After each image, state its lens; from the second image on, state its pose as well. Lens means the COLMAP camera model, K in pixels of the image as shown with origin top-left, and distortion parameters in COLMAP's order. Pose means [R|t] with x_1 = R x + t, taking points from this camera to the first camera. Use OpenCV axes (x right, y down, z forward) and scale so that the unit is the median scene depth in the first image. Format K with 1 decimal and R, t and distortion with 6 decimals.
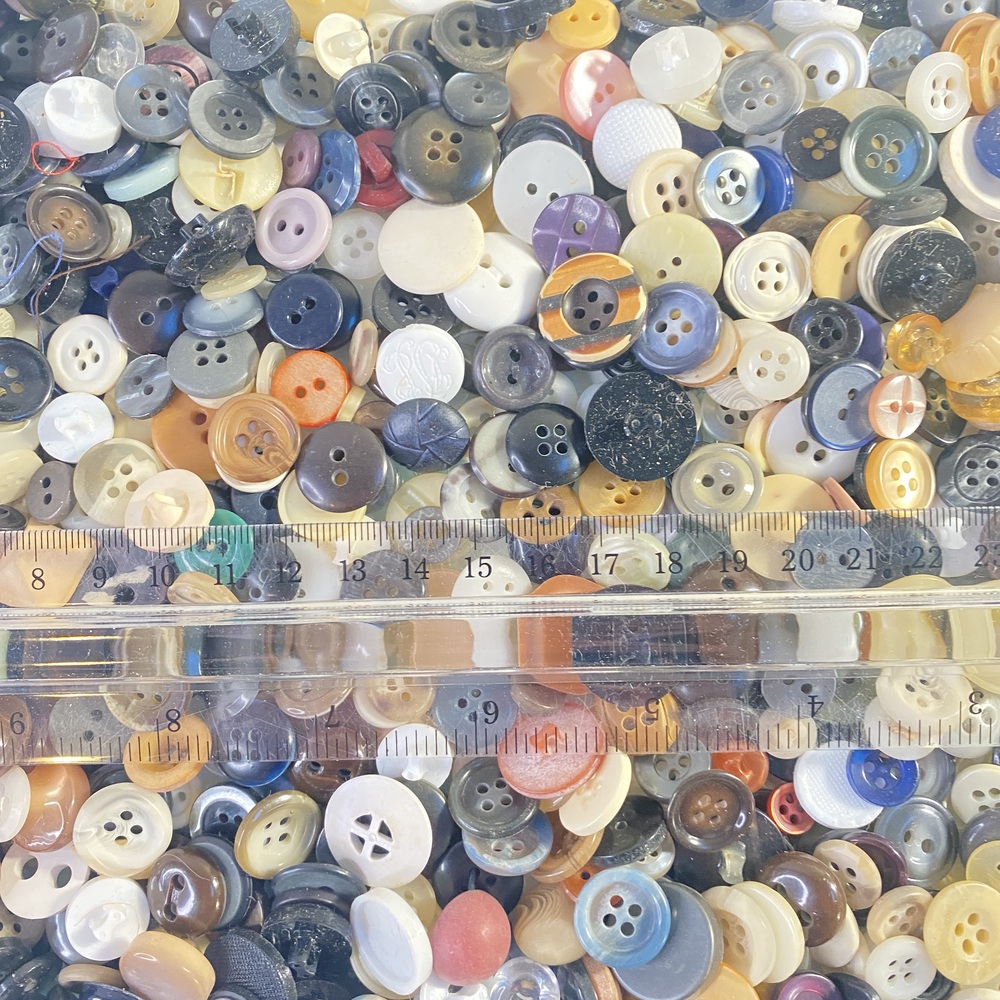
lens RADIAL K [[1053.1, 0, 501.3], [0, 1053.1, 484.2], [0, 0, 1]] dist [-0.037024, 0.032583]
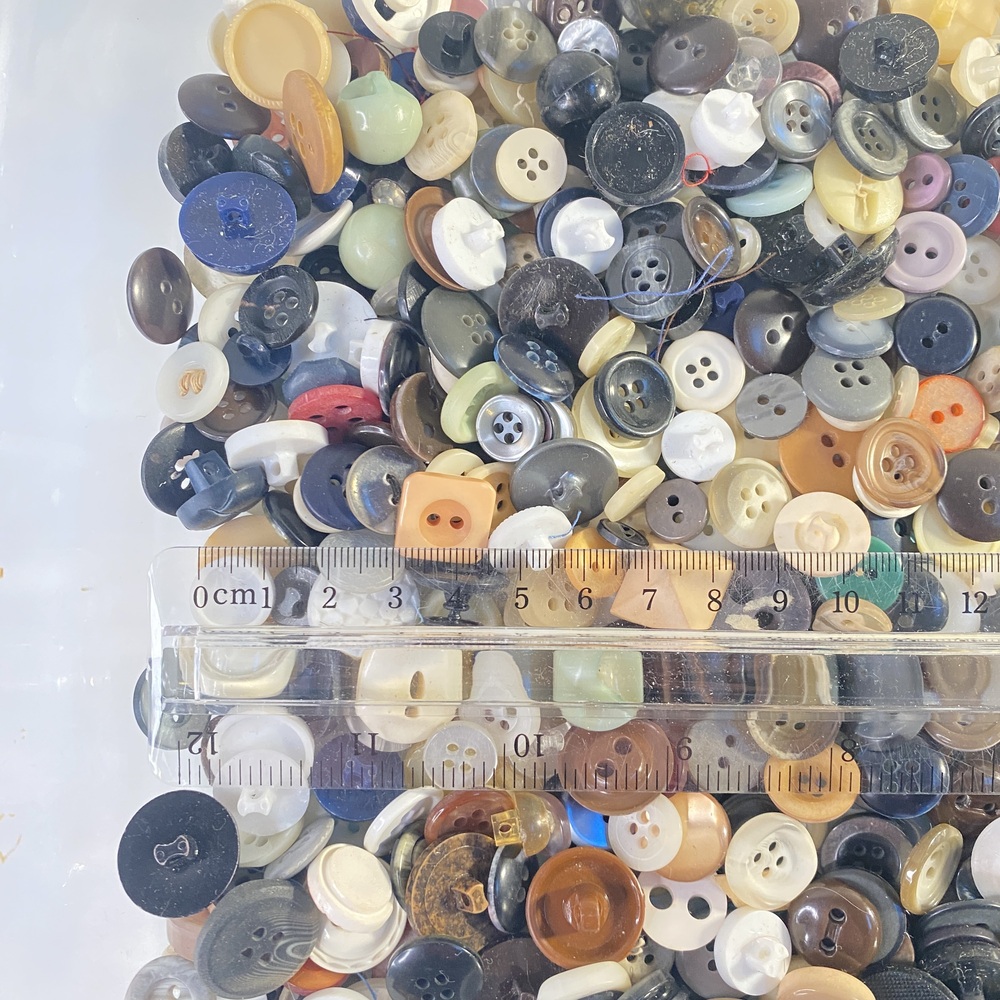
lens RADIAL K [[1064.7, 0, 521.8], [0, 1064.7, 497.6], [0, 0, 1]] dist [0.024792, -0.184297]
pose [[0.999371, 0.034709, -0.007272, -0.496843], [-0.034820, 0.999268, -0.015828, 0.014138], [0.006717, 0.016071, 0.999848, 0.004230]]
